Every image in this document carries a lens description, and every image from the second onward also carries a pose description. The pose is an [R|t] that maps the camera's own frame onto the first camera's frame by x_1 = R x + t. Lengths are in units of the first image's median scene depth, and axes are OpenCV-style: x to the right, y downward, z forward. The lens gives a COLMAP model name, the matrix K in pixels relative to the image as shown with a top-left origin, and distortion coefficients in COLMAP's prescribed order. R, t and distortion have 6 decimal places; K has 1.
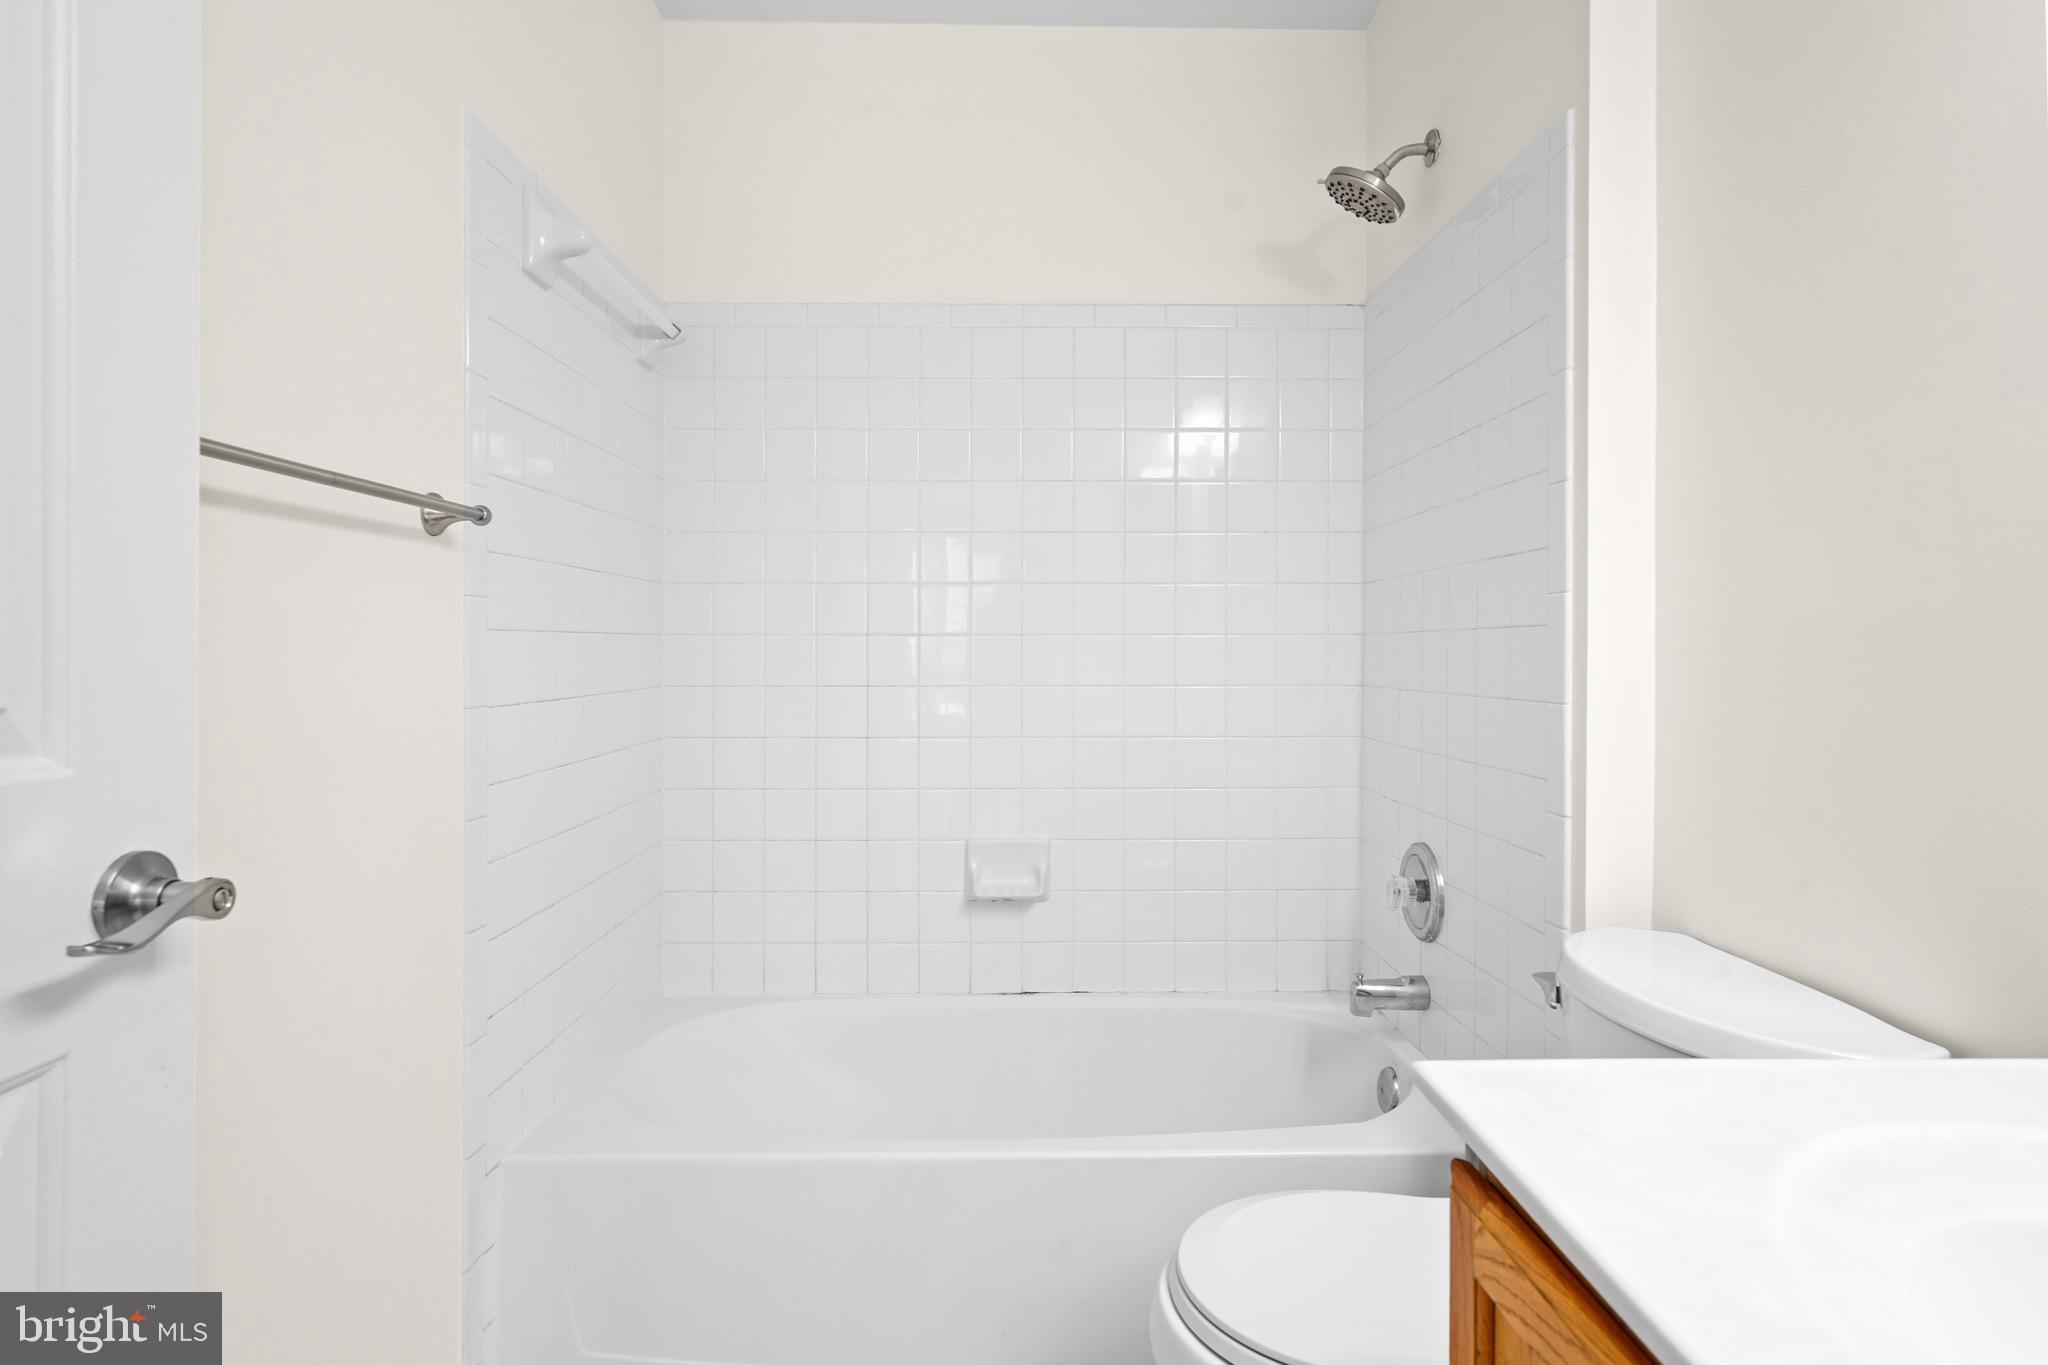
lens RADIAL K [[1081.3, 0, 1031.6], [0, 1081.3, 649.2], [0, 0, 1]] dist [0.002154, 0.001187]
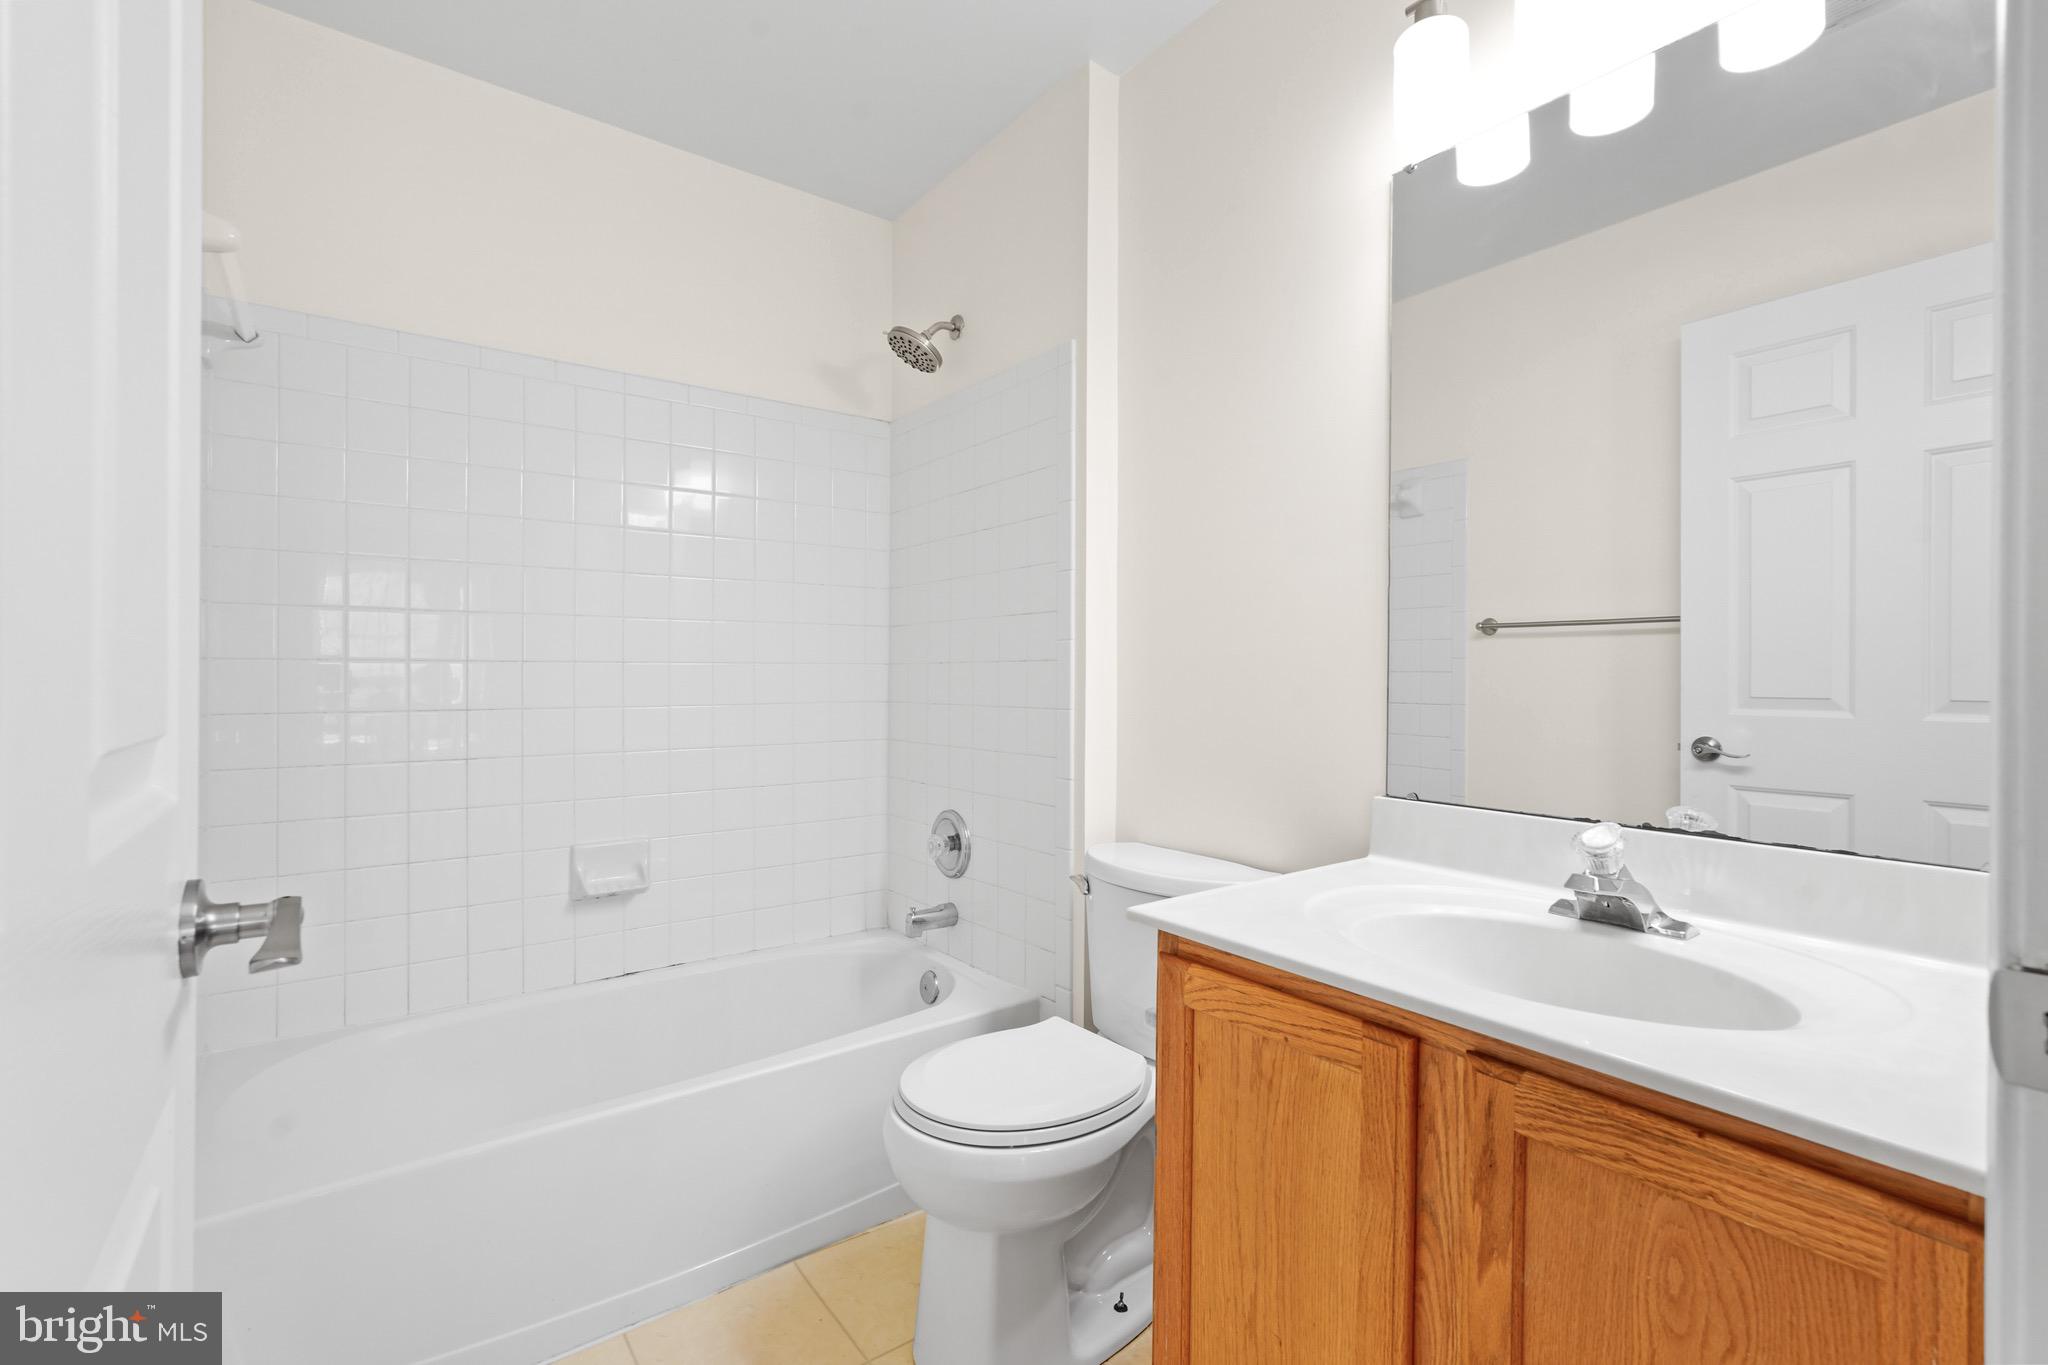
lens RADIAL K [[910.2, 0, 1023.2], [0, 910.2, 678.7], [0, 0, 1]] dist [-0.000021, 0.001249]
pose [[0.809412, -0.000285, 0.587242, -0.259524], [-0.000613, 0.999999, 0.001331, 0.002811], [-0.587241, -0.001437, 0.809411, -0.032262]]
